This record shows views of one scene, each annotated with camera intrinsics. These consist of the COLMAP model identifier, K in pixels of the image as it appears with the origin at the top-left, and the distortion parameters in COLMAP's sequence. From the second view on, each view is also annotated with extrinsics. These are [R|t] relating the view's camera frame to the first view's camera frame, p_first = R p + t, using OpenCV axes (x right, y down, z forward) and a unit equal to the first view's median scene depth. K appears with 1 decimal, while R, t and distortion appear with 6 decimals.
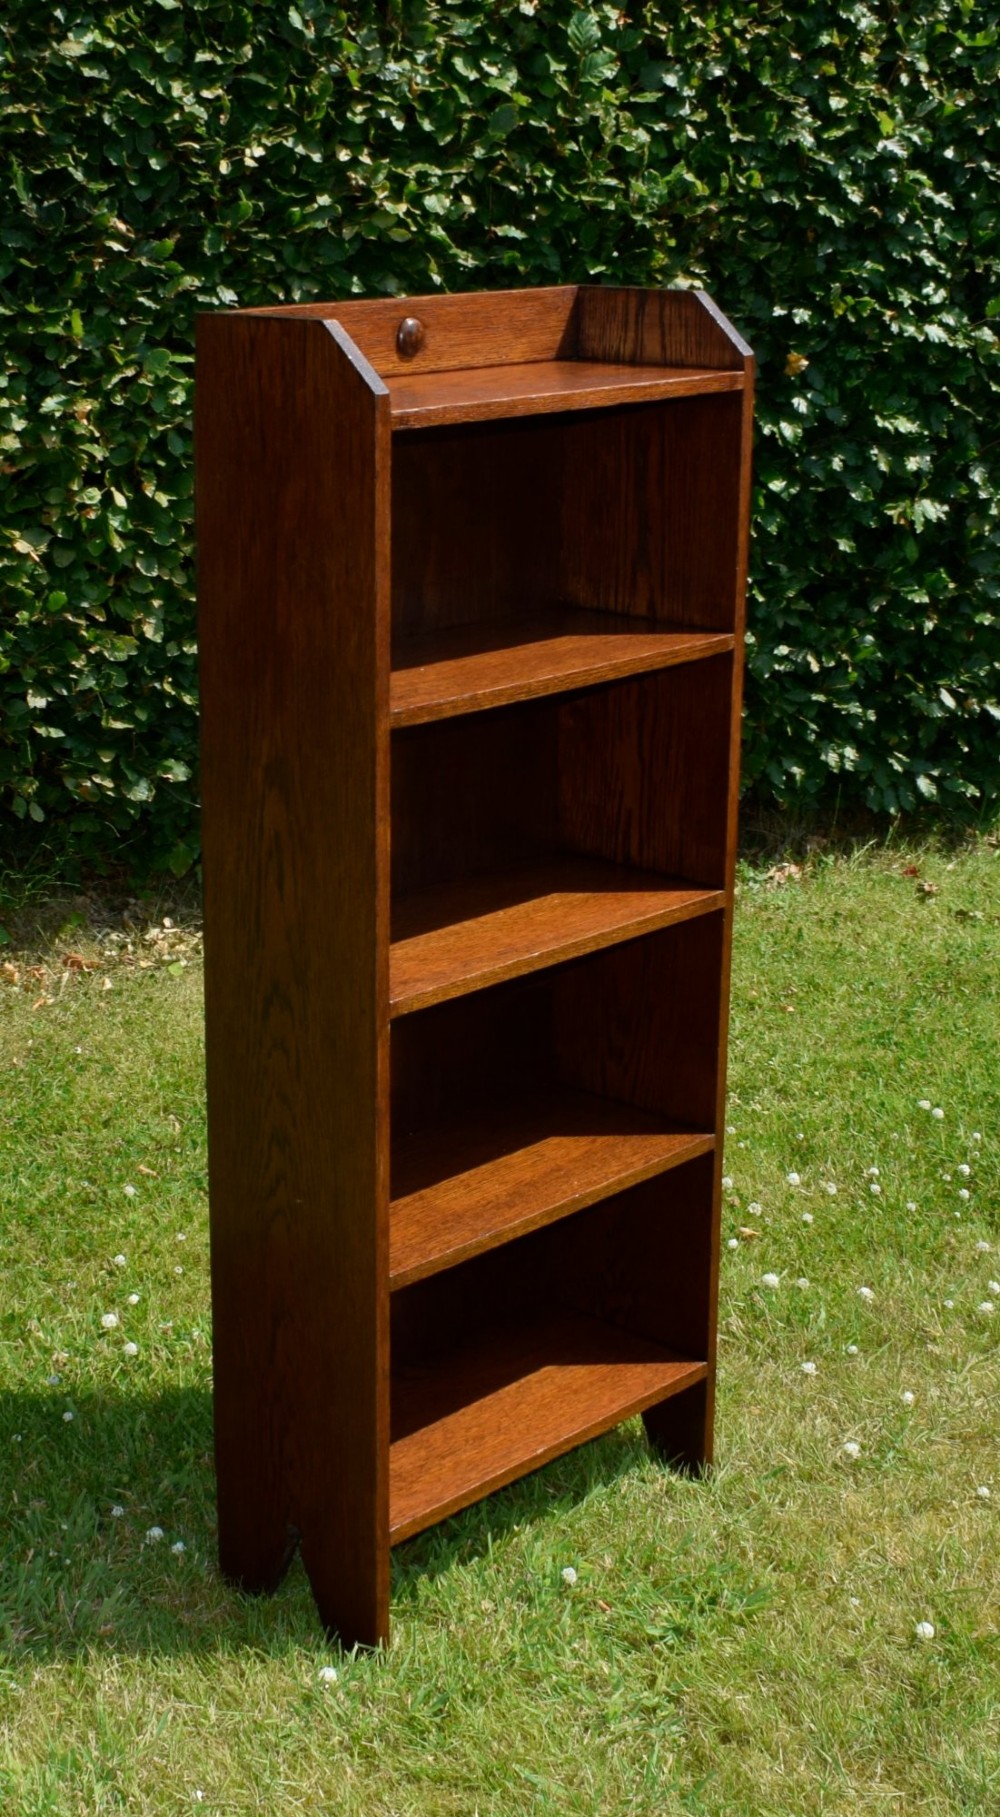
lens RADIAL K [[2671.0, 0, 379.9], [0, 2671.0, 881.6], [0, 0, 1]] dist [-0.010194, -0.040207]
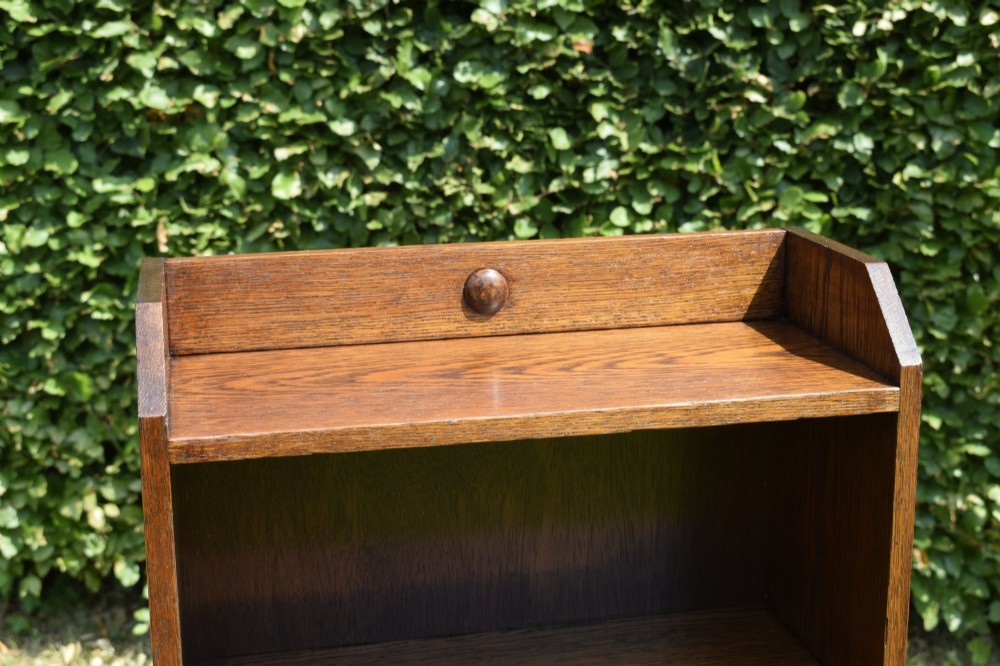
lens RADIAL K [[1553.4, 0, 500.0], [0, 1553.4, 333.0], [0, 0, 1]] dist [-0.010913, -0.031275]
pose [[0.829610, 0.127847, -0.543509, 0.179463], [-0.146768, 0.989133, 0.008642, -0.128787], [0.538708, 0.072601, 0.839359, 0.397701]]
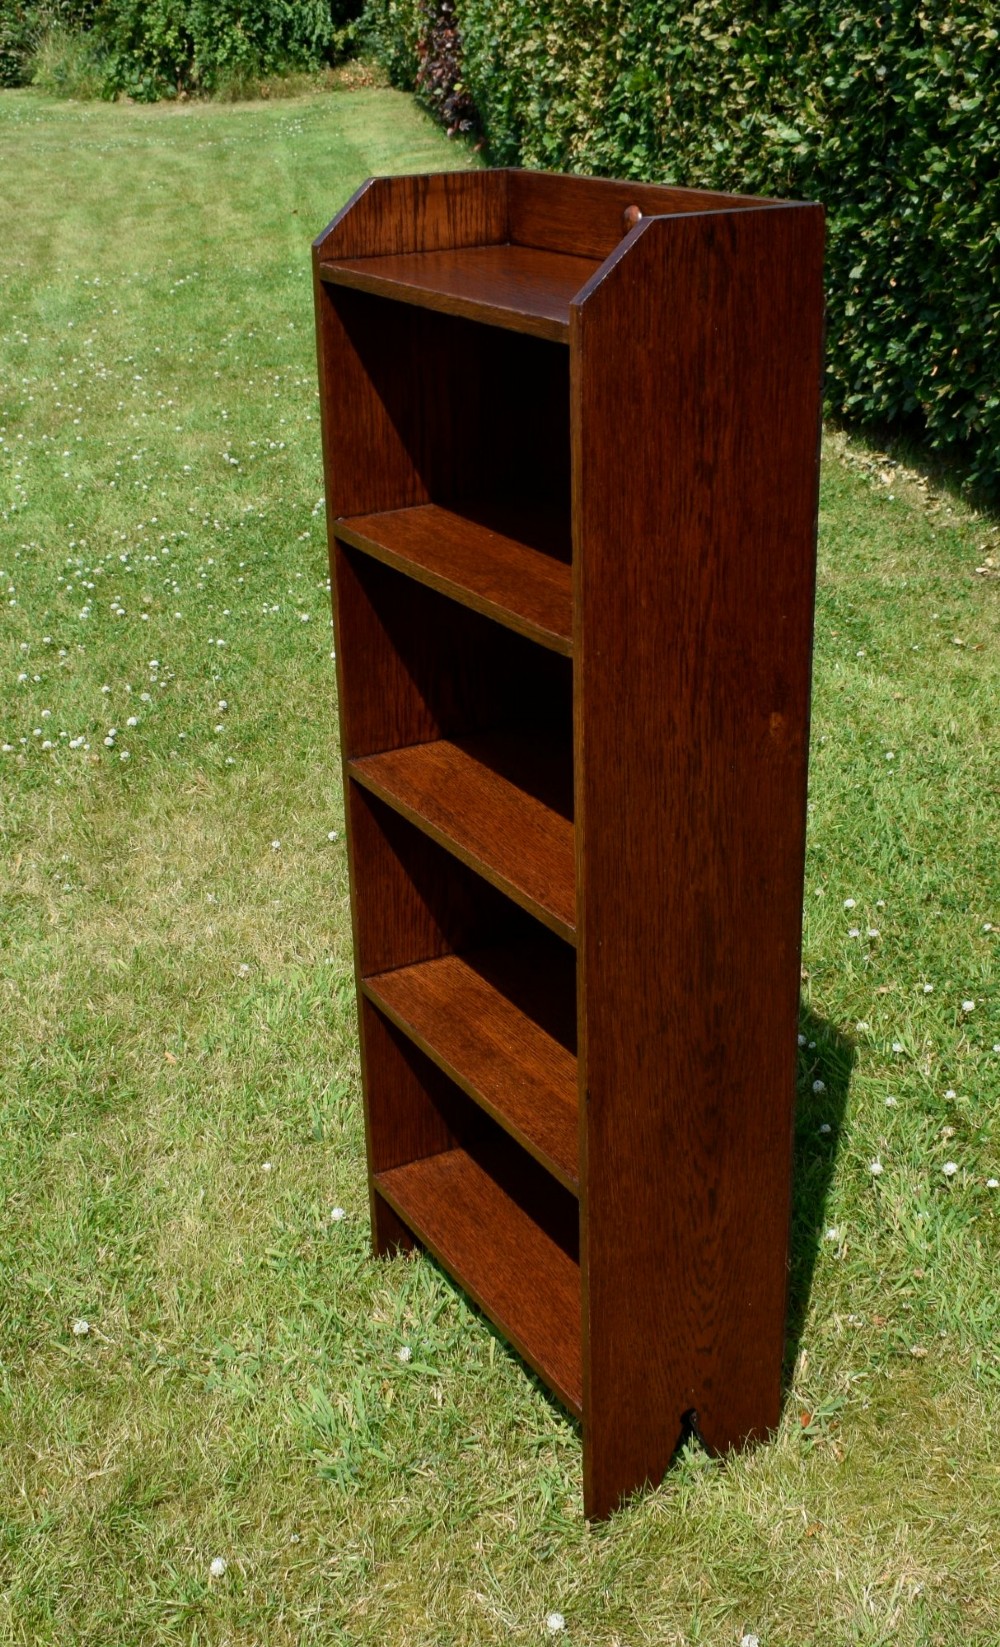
lens RADIAL K [[1963.4, 0, 463.2], [0, 1963.4, 861.3], [0, 0, 1]] dist [-0.014507, -0.006075]
pose [[-0.313058, 0.401579, -0.860656, 0.476078], [-0.228110, 0.847887, 0.478595, -0.218424], [0.921933, 0.346152, -0.173833, 0.751003]]
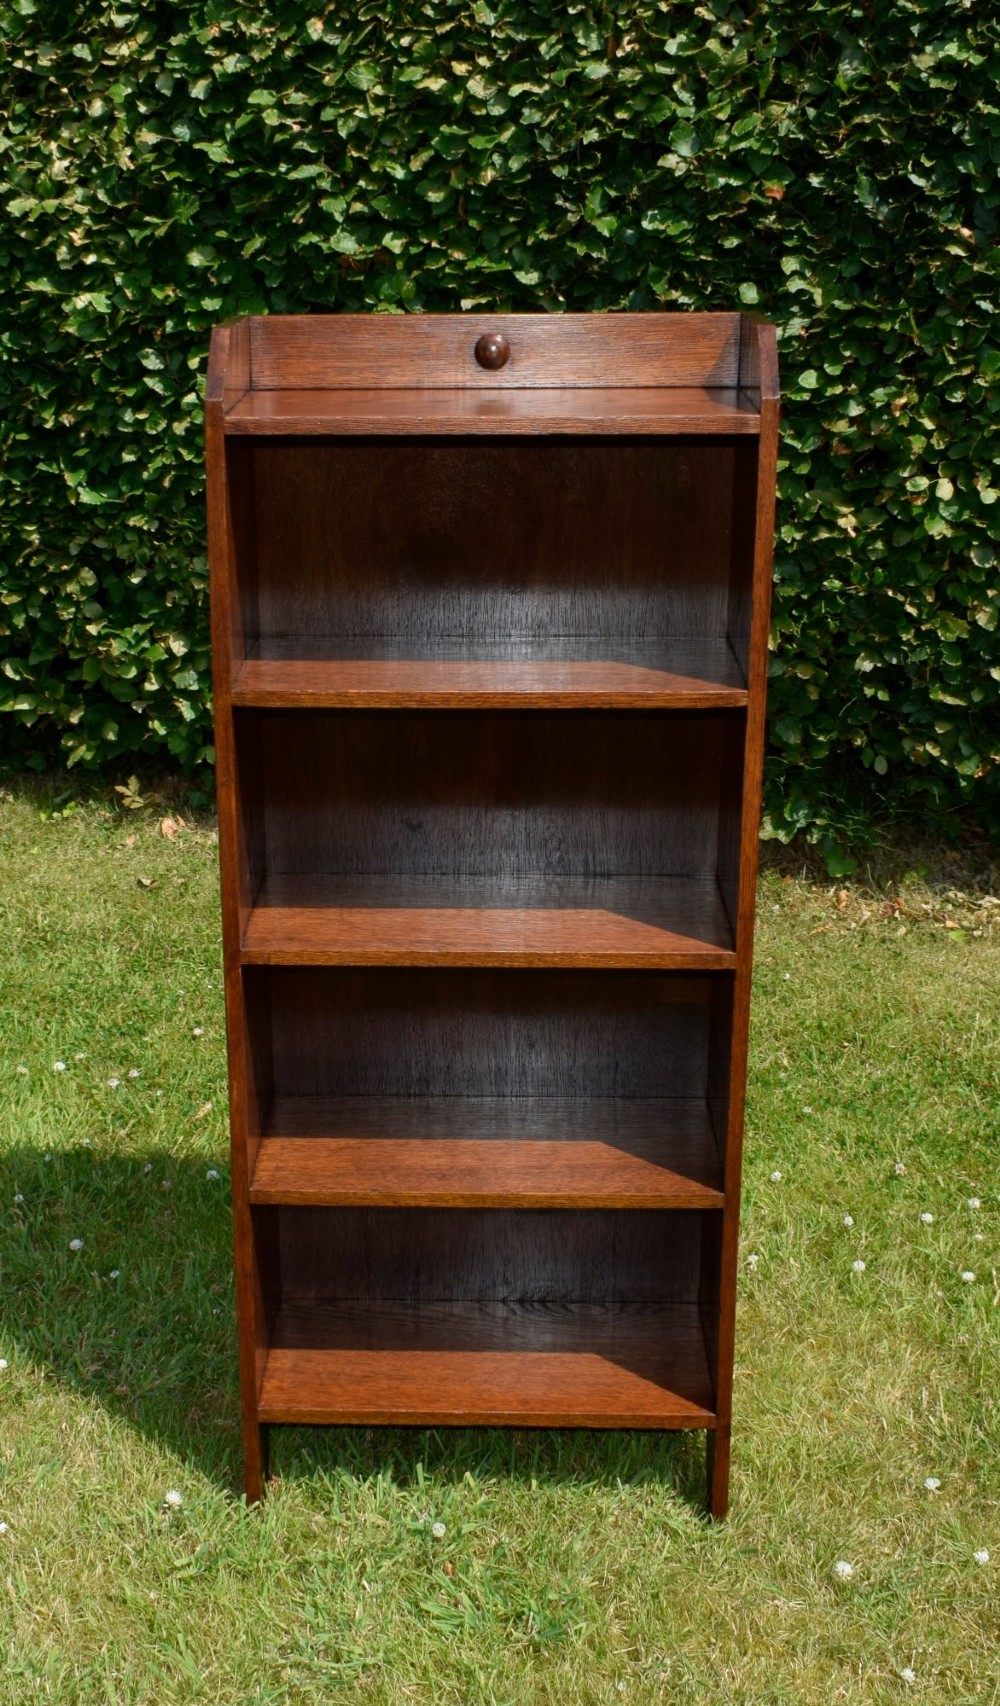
lens RADIAL K [[2173.7, 0, 405.4], [0, 2173.7, 863.6], [0, 0, 1]] dist [-0.008897, -0.028993]
pose [[0.663780, 0.240805, -0.708103, 0.419842], [-0.199989, 0.969424, 0.142202, -0.081175], [0.720695, 0.047222, 0.691642, 0.260036]]
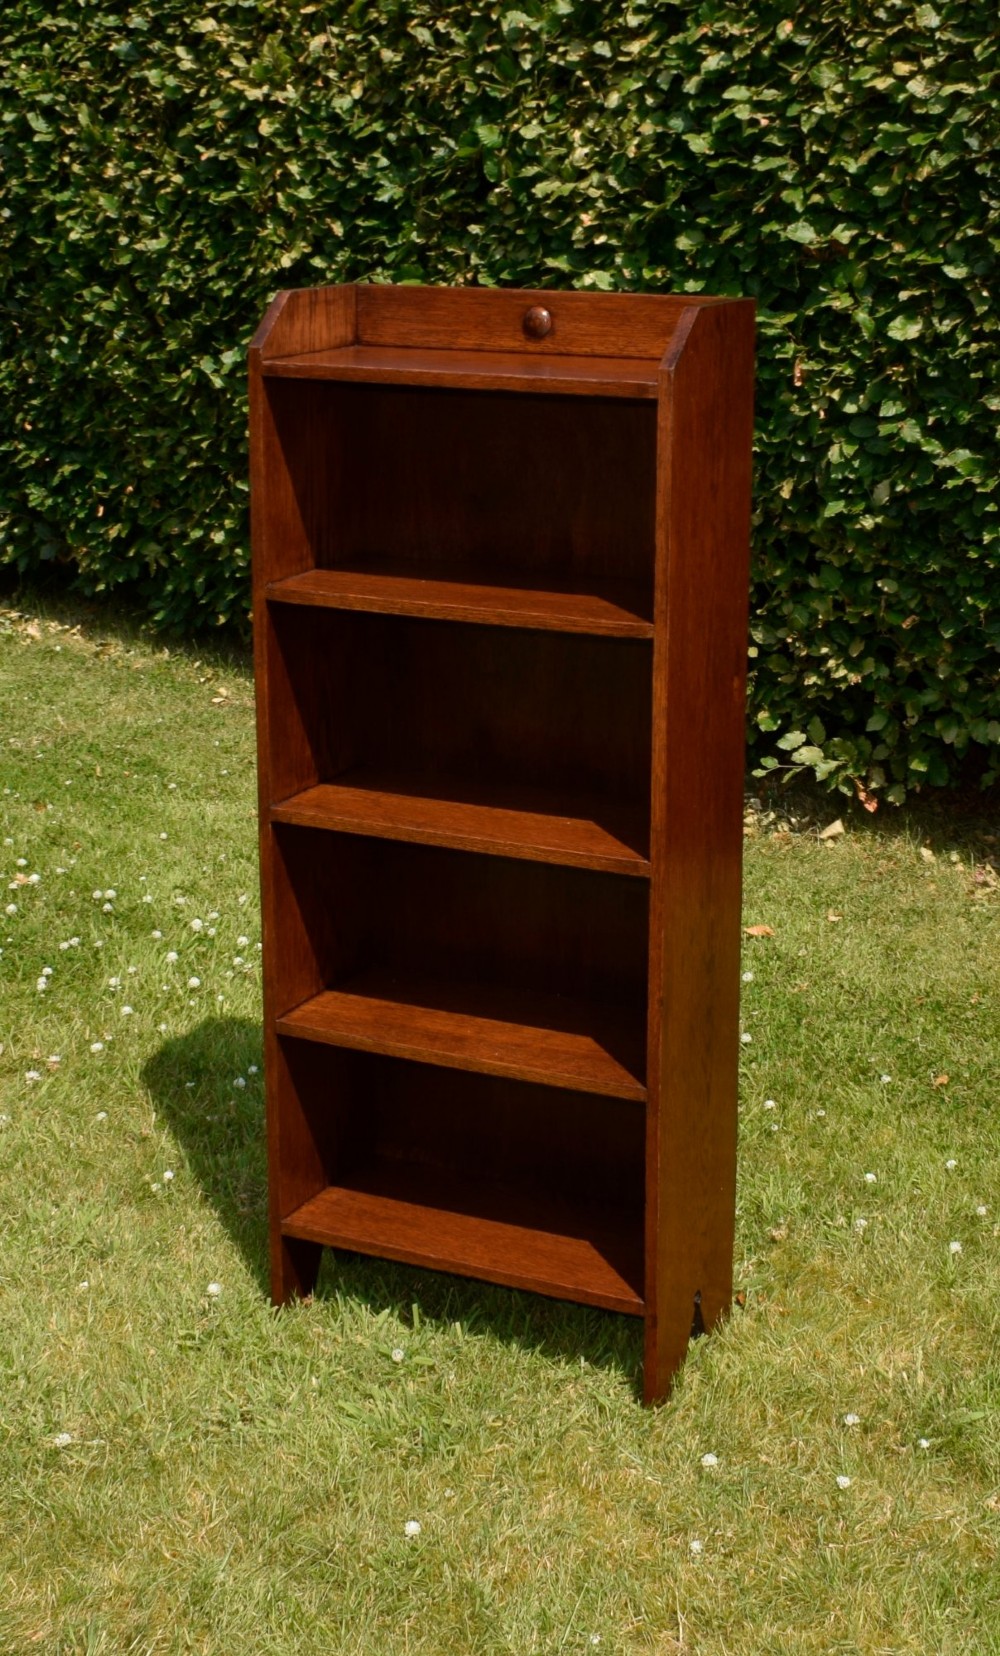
lens RADIAL K [[2539.6, 0, 528.0], [0, 2539.6, 754.0], [0, 0, 1]] dist [-0.020136, 0.006321]
pose [[0.303752, 0.244870, -0.920746, 0.732116], [-0.266071, 0.949760, 0.164810, -0.135558], [0.914845, 0.194922, 0.353644, 0.411922]]
